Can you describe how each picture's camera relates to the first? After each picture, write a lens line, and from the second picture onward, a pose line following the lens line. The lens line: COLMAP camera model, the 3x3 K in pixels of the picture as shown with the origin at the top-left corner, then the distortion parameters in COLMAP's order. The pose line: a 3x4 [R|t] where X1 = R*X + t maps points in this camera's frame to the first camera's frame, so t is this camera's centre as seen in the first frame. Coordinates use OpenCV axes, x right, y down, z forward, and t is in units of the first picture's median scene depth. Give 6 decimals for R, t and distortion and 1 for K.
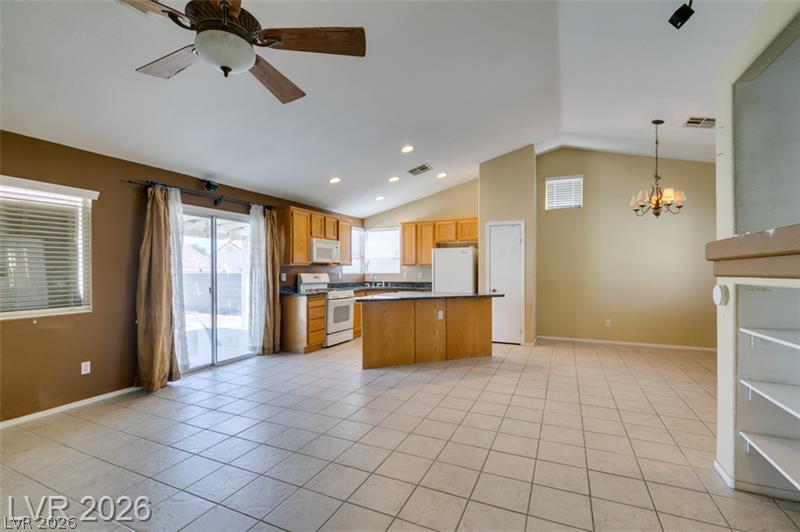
lens RADIAL K [[360.2, 0, 399.8], [0, 360.2, 270.4], [0, 0, 1]] dist [0.000178, -0.000313]
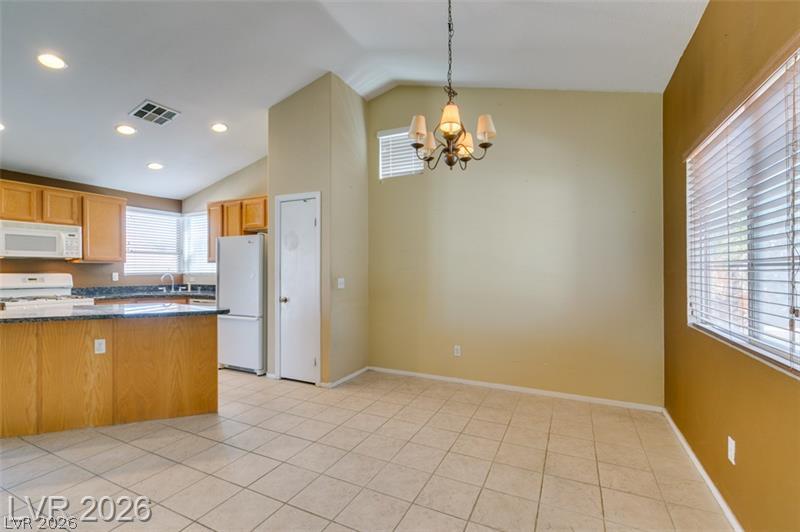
lens RADIAL K [[357.4, 0, 398.9], [0, 357.4, 268.7], [0, 0, 1]] dist [0.001401, -0.000806]
pose [[0.999718, 0.000481, -0.023762, 0.507530], [-0.000534, 0.999997, -0.002251, 0.000606], [0.023761, 0.002263, 0.999715, 0.371300]]
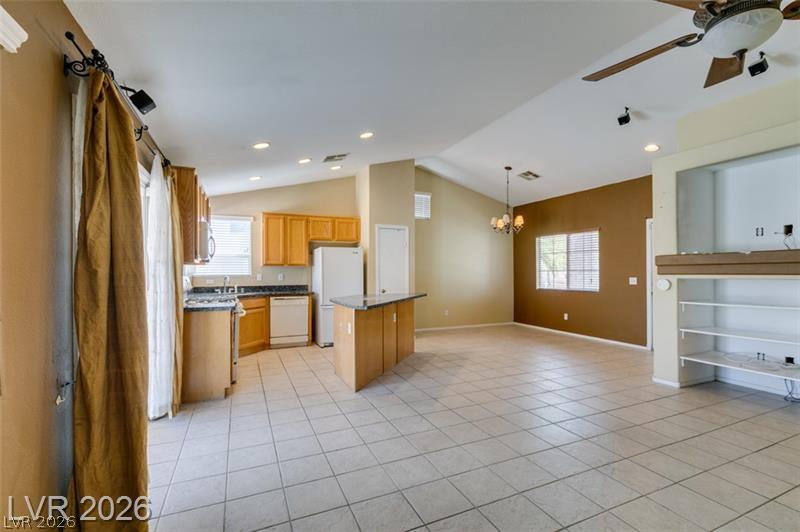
lens RADIAL K [[359.5, 0, 399.1], [0, 359.5, 269.4], [0, 0, 1]] dist [-0.001602, -0.000547]
pose [[0.658023, 0.005979, 0.752974, -0.504982], [-0.000002, 0.999968, -0.007939, 0.002295], [-0.752998, 0.005222, 0.658002, 0.303163]]
